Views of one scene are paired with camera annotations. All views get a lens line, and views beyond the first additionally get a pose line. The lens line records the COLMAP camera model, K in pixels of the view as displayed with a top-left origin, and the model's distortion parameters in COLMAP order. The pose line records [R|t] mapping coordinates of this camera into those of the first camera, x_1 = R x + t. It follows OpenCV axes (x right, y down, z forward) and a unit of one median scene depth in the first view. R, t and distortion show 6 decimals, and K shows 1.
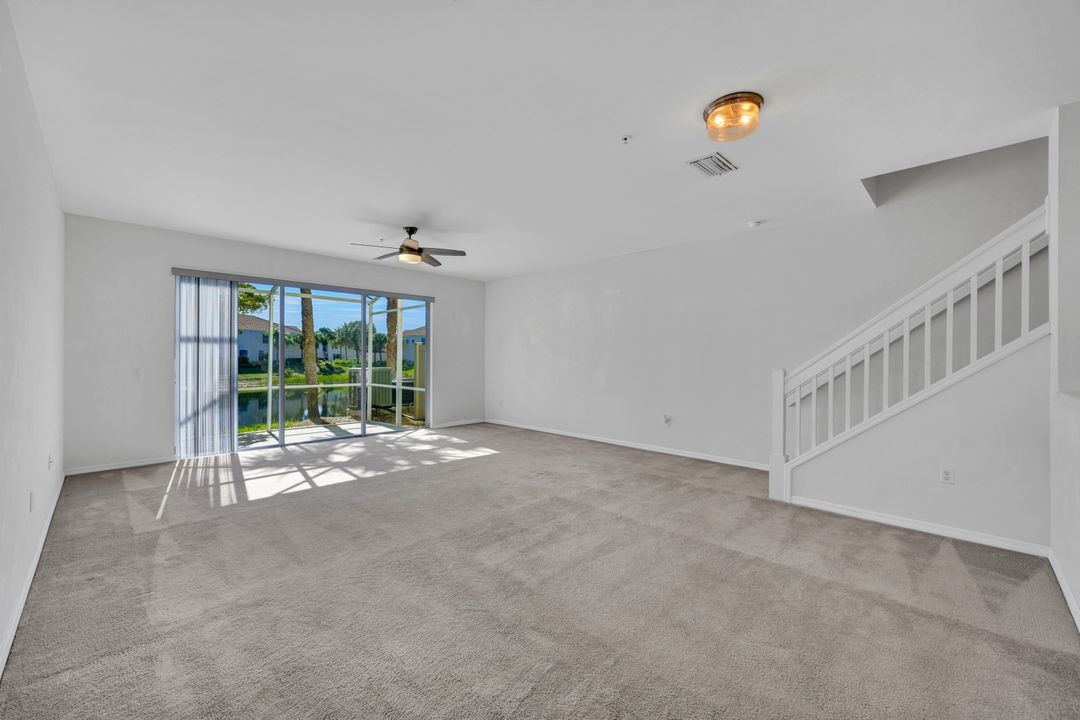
lens RADIAL K [[432.3, 0, 542.6], [0, 432.3, 363.0], [0, 0, 1]] dist [0.000723, 0.000621]
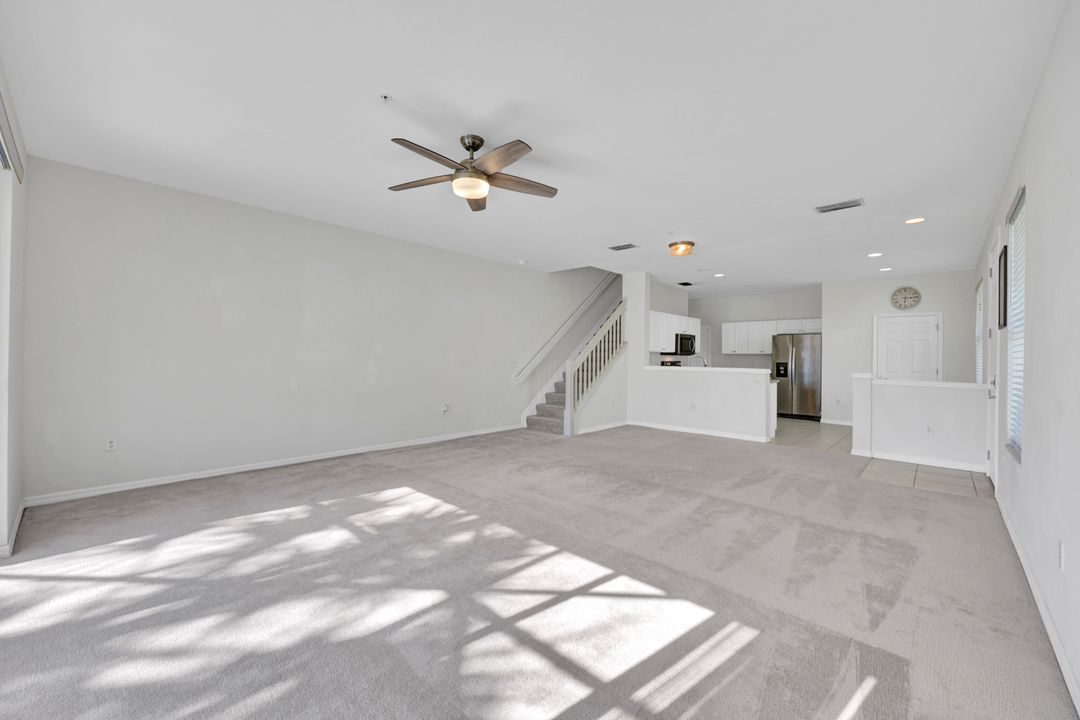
lens RADIAL K [[432.3, 0, 547.0], [0, 432.3, 357.3], [0, 0, 1]] dist [0.000723, 0.000621]
pose [[-0.034756, -0.013481, 0.999305, -0.843389], [-0.004734, 0.999900, 0.013324, -0.013900], [-0.999385, -0.004268, -0.034816, 0.853766]]
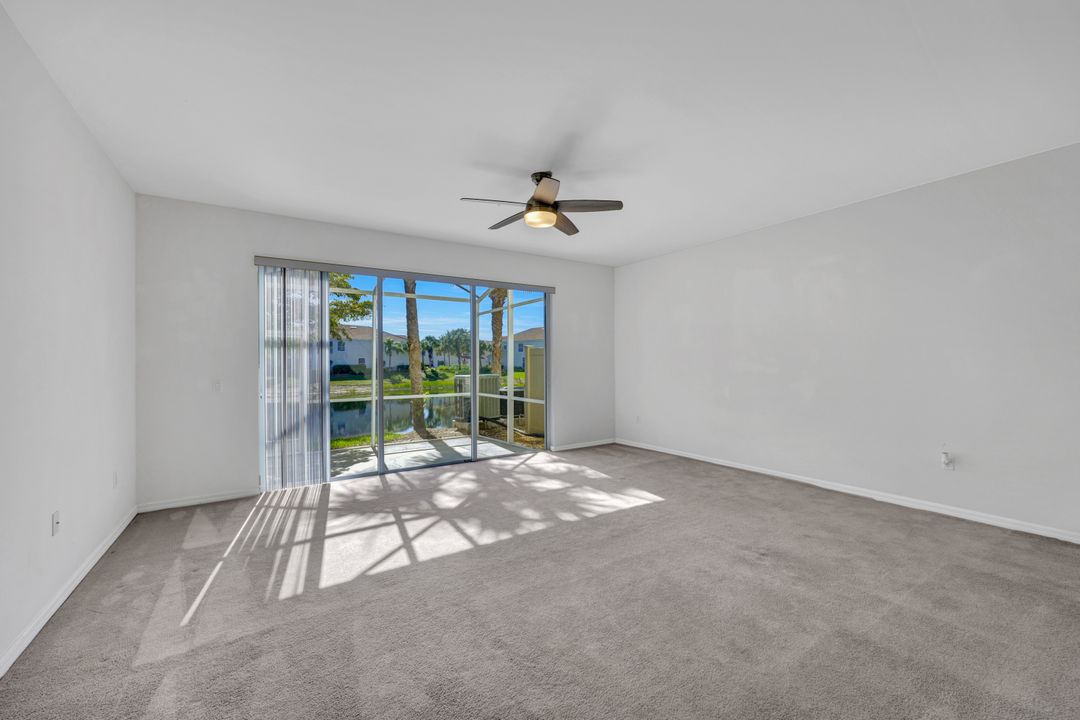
lens RADIAL K [[432.3, 0, 540.7], [0, 432.3, 364.3], [0, 0, 1]] dist [0.000723, 0.000621]
pose [[0.976468, -0.012635, -0.215292, -0.148851], [0.011072, 0.999903, -0.008464, -0.003977], [0.215378, 0.005881, 0.976513, 0.304127]]
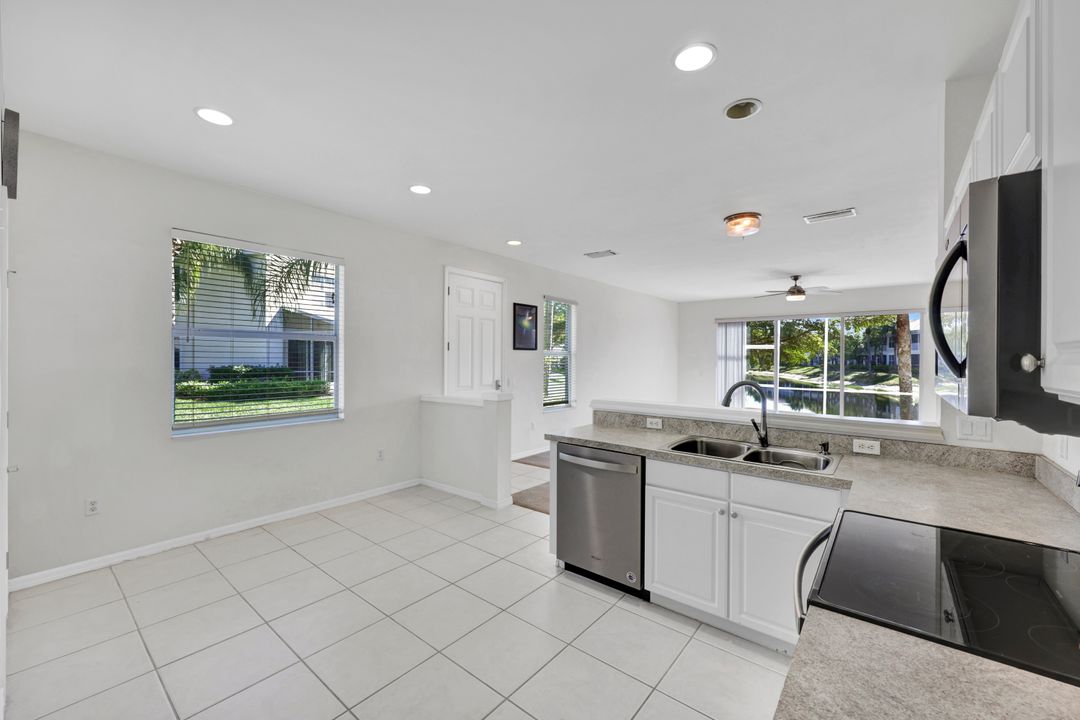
lens RADIAL K [[432.3, 0, 534.4], [0, 432.3, 361.2], [0, 0, 1]] dist [0.000723, 0.000621]
pose [[0.078713, -0.004616, -0.996887, 0.922925], [-0.011618, 0.999917, -0.005548, -0.019095], [0.996830, 0.012019, 0.078653, 0.056030]]
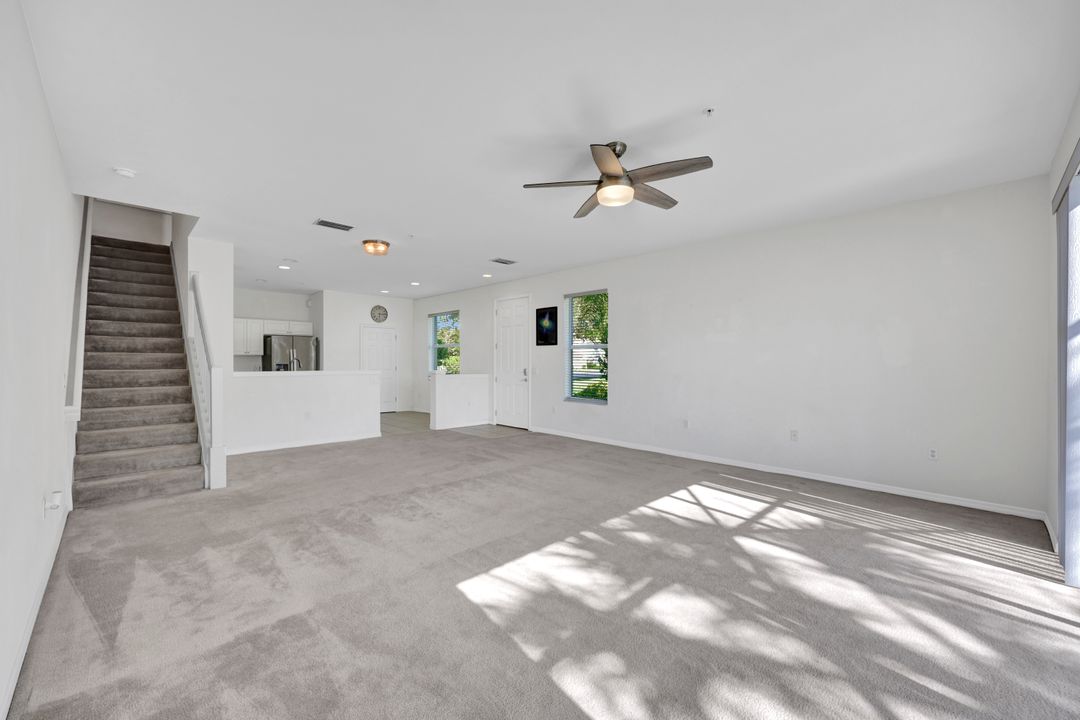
lens RADIAL K [[432.3, 0, 531.2], [0, 432.3, 358.6], [0, 0, 1]] dist [0.000723, 0.000621]
pose [[-0.999434, -0.014545, 0.030349, -0.183188], [-0.014482, 0.999892, 0.002298, -0.013045], [-0.030379, 0.001857, -0.999537, 1.502822]]
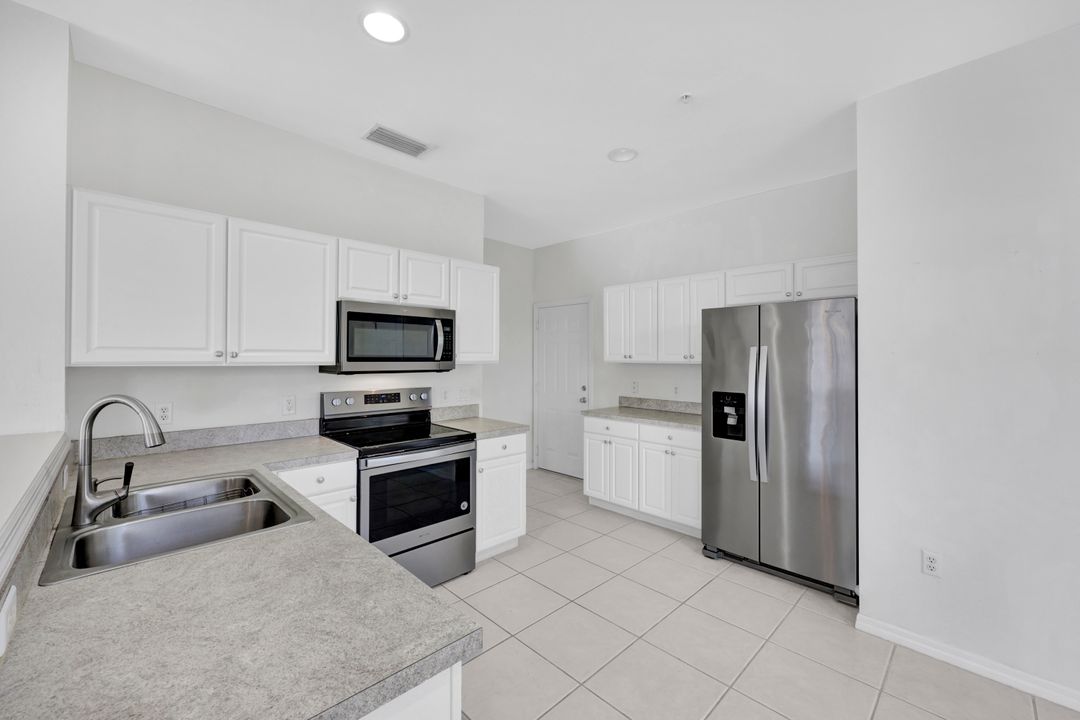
lens RADIAL K [[432.3, 0, 547.1], [0, 432.3, 349.0], [0, 0, 1]] dist [0.000723, 0.000621]
pose [[0.017842, 0.006317, 0.999821, 0.246907], [0.001284, 0.999979, -0.006341, -0.026207], [-0.999840, 0.001397, 0.017834, 0.109449]]
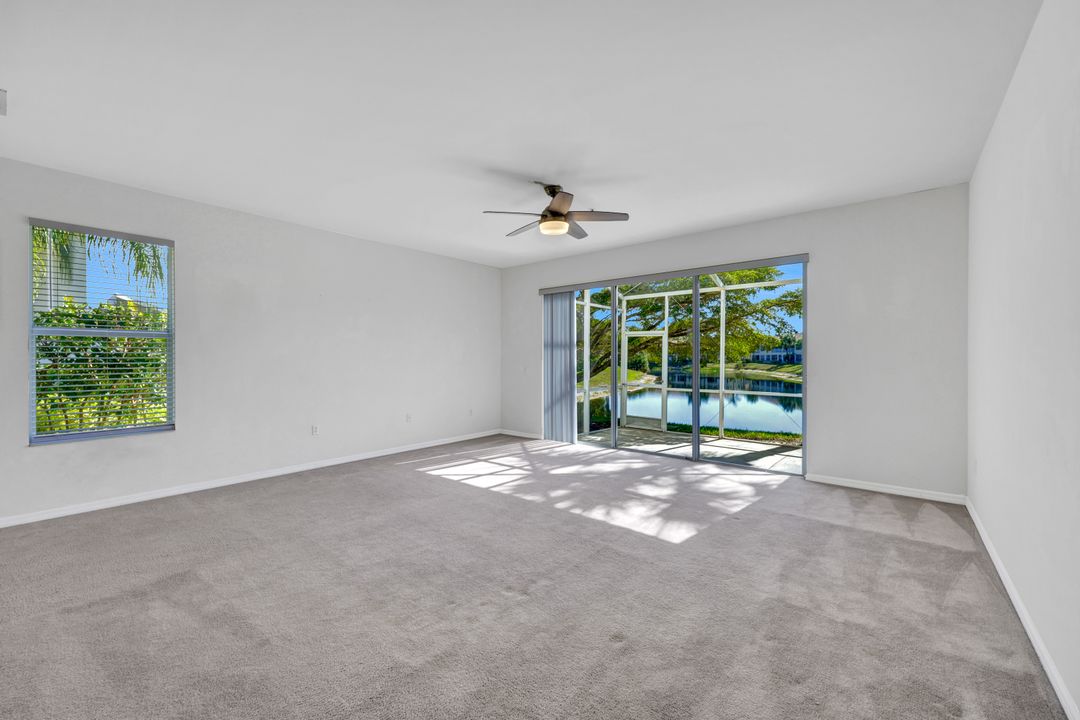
lens RADIAL K [[432.3, 0, 541.4], [0, 432.3, 363.9], [0, 0, 1]] dist [0.000723, 0.000621]
pose [[0.086093, 0.003915, -0.996279, 0.416427], [-0.010339, 0.999942, 0.003036, -0.003945], [0.996233, 0.010039, 0.086128, 0.844619]]
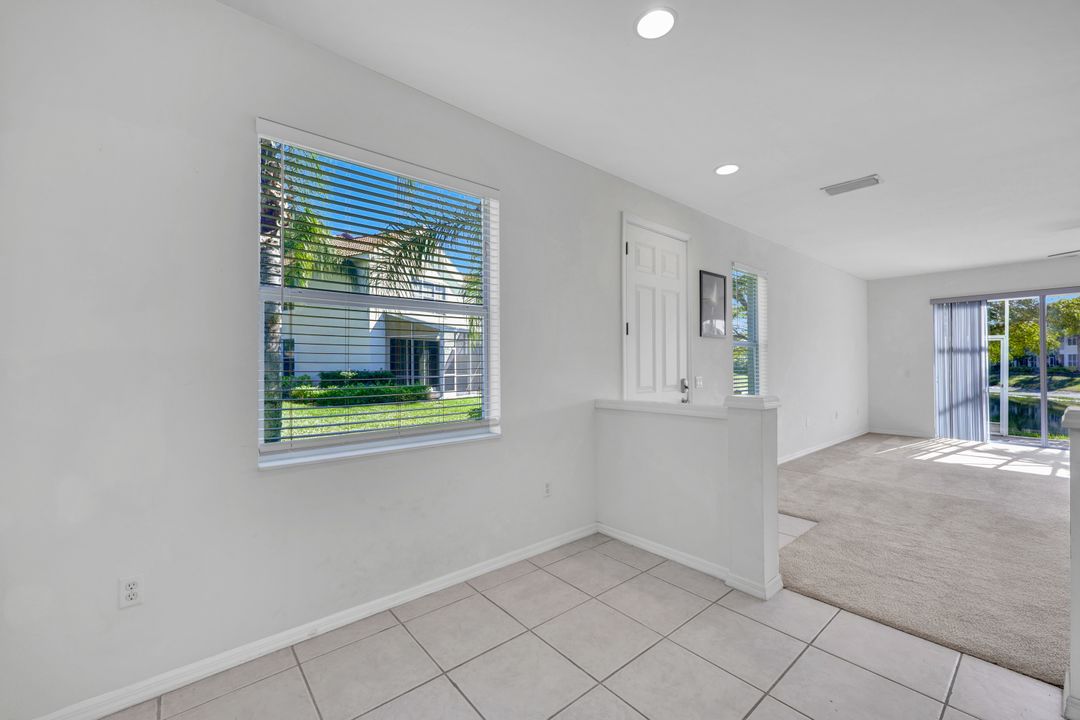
lens RADIAL K [[432.3, 0, 534.0], [0, 432.3, 361.8], [0, 0, 1]] dist [0.000723, 0.000621]
pose [[-0.106561, -0.017748, -0.994148, 0.634367], [-0.002762, 0.999842, -0.017553, 0.006270], [0.994302, 0.000876, -0.106593, -0.121960]]
